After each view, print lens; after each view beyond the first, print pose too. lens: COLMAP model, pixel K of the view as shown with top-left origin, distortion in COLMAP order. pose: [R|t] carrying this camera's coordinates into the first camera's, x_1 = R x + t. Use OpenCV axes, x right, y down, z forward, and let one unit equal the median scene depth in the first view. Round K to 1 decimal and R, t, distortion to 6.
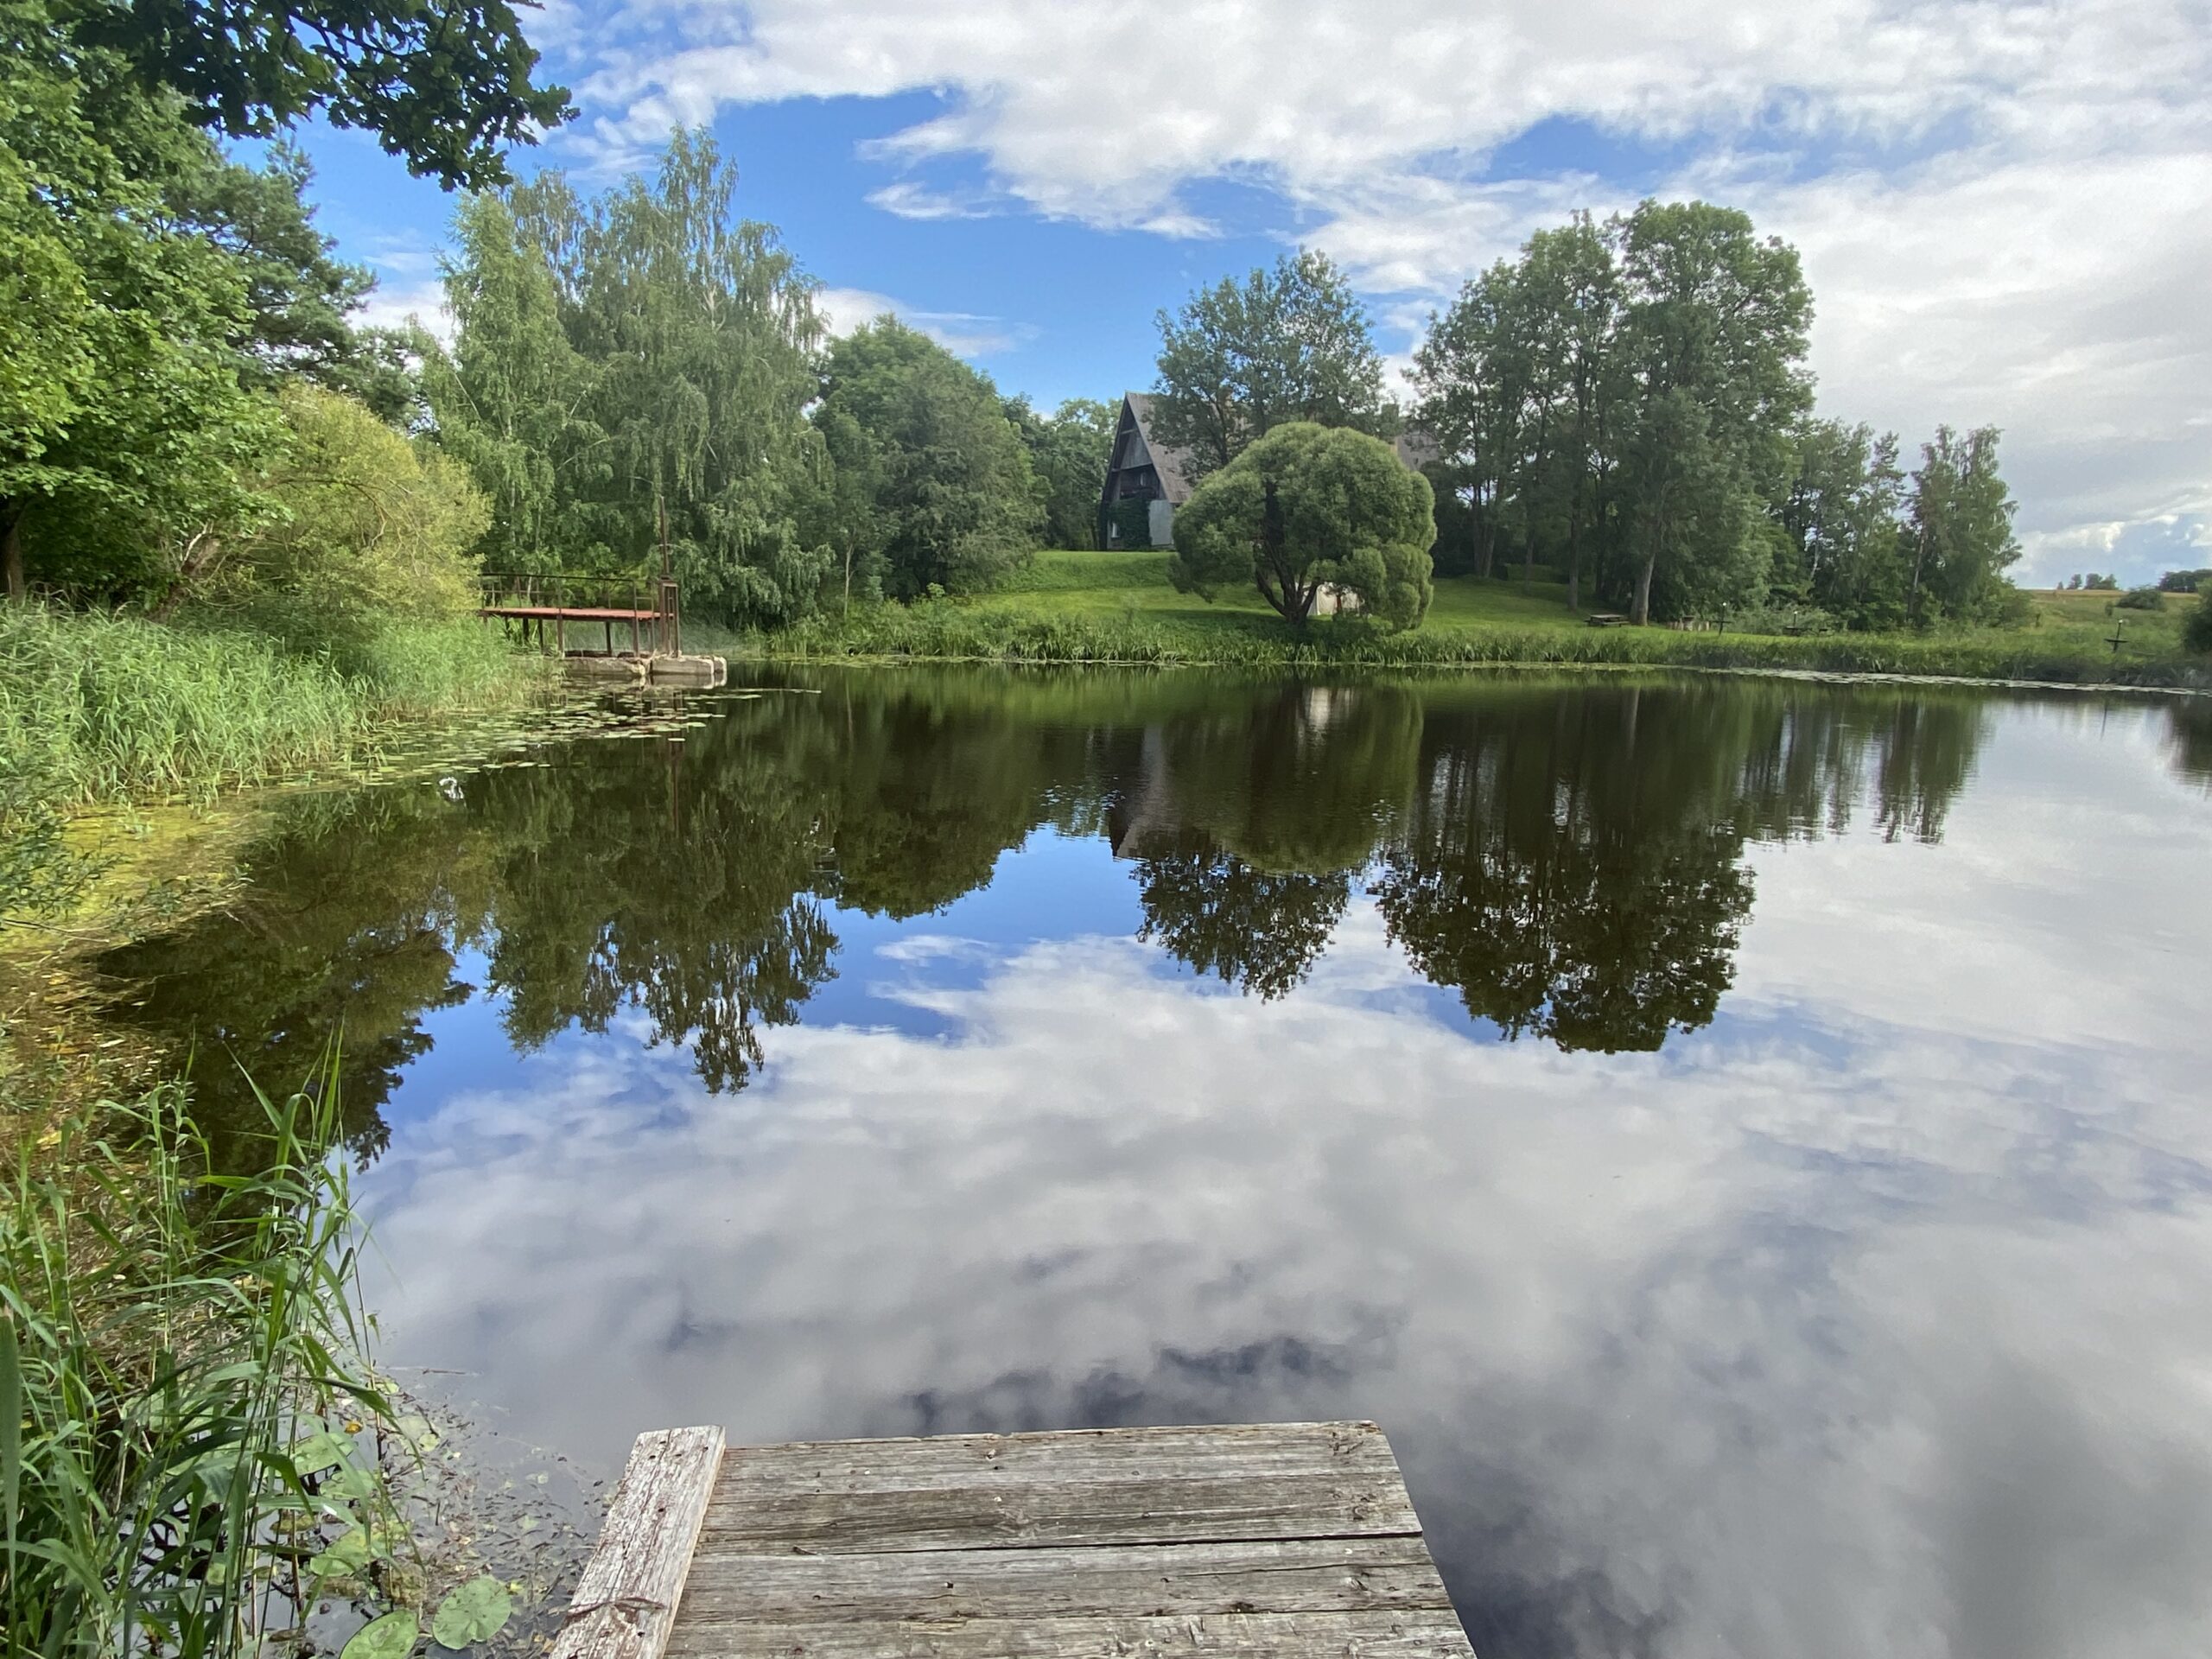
lens RADIAL K [[1249.1, 0, 1107.1], [0, 1249.1, 833.3], [0, 0, 1]] dist [0.004291, -0.008075]
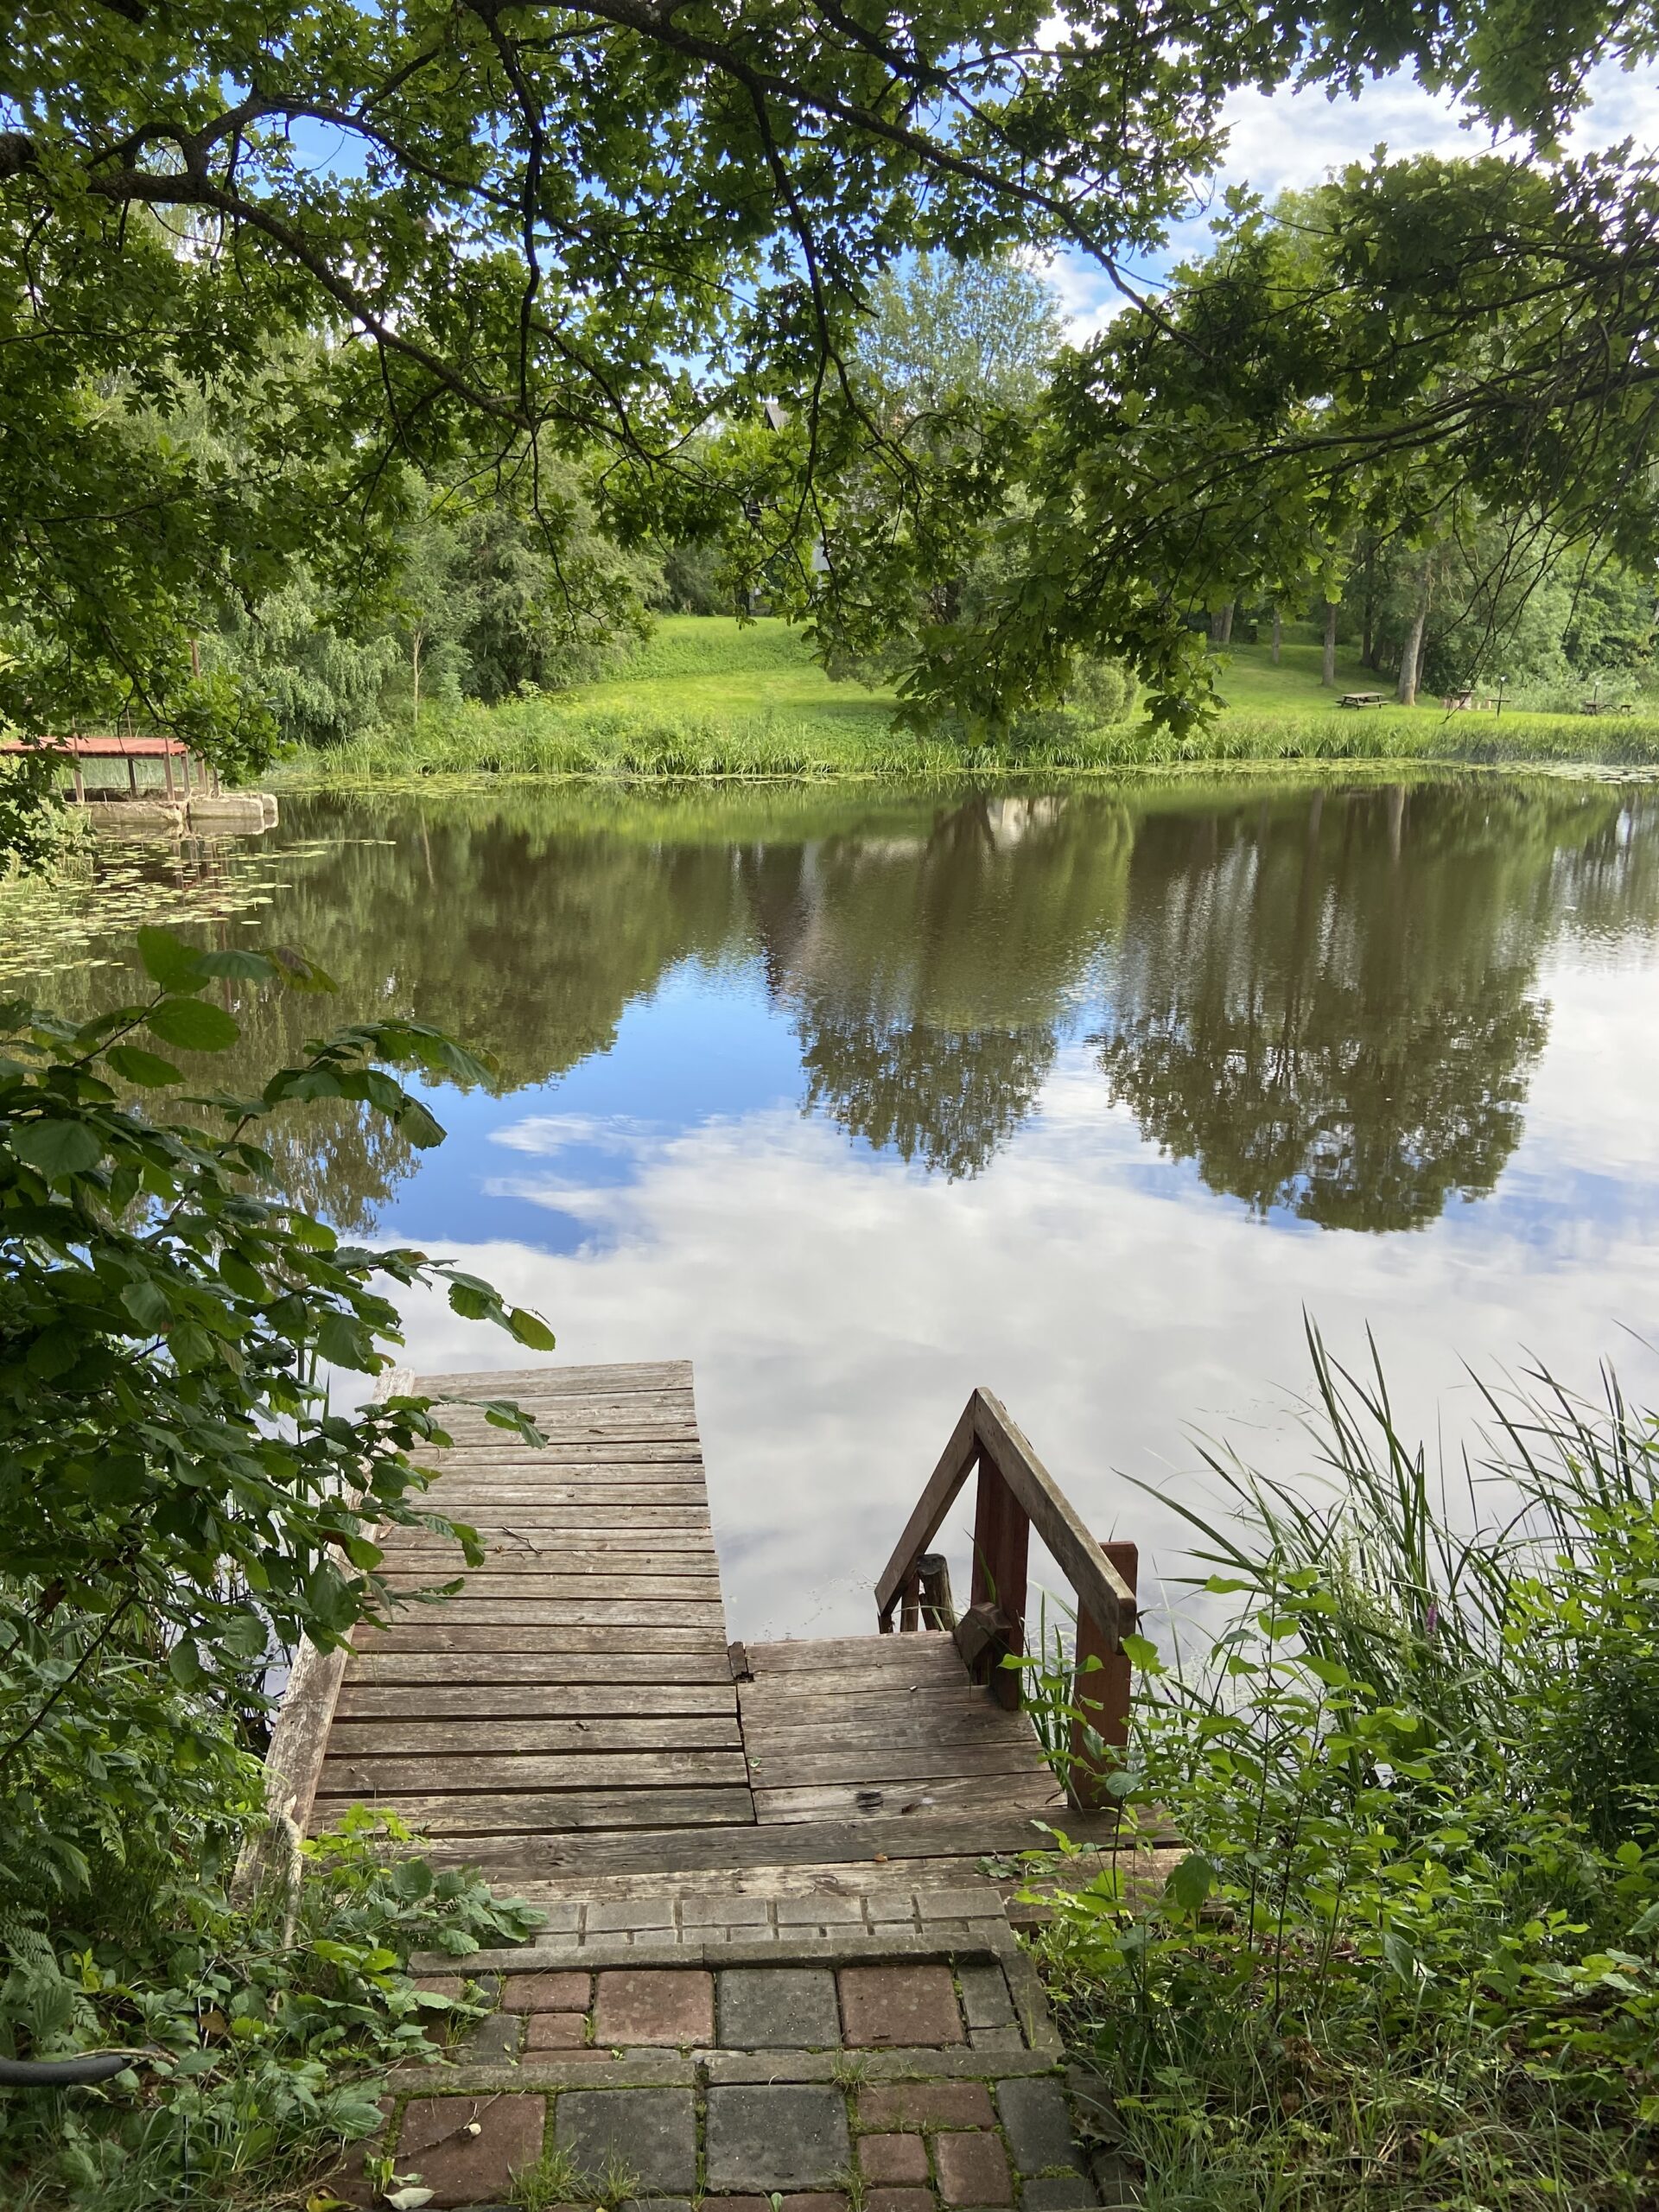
lens RADIAL K [[1765.5, 0, 833.4], [0, 1765.5, 1093.5], [0, 0, 1]] dist [-0.002637, -0.004272]
pose [[0.999222, -0.032545, 0.022258, 0.026087], [0.030605, 0.996116, 0.082562, -0.023743], [-0.024859, -0.081817, 0.996337, -0.160336]]
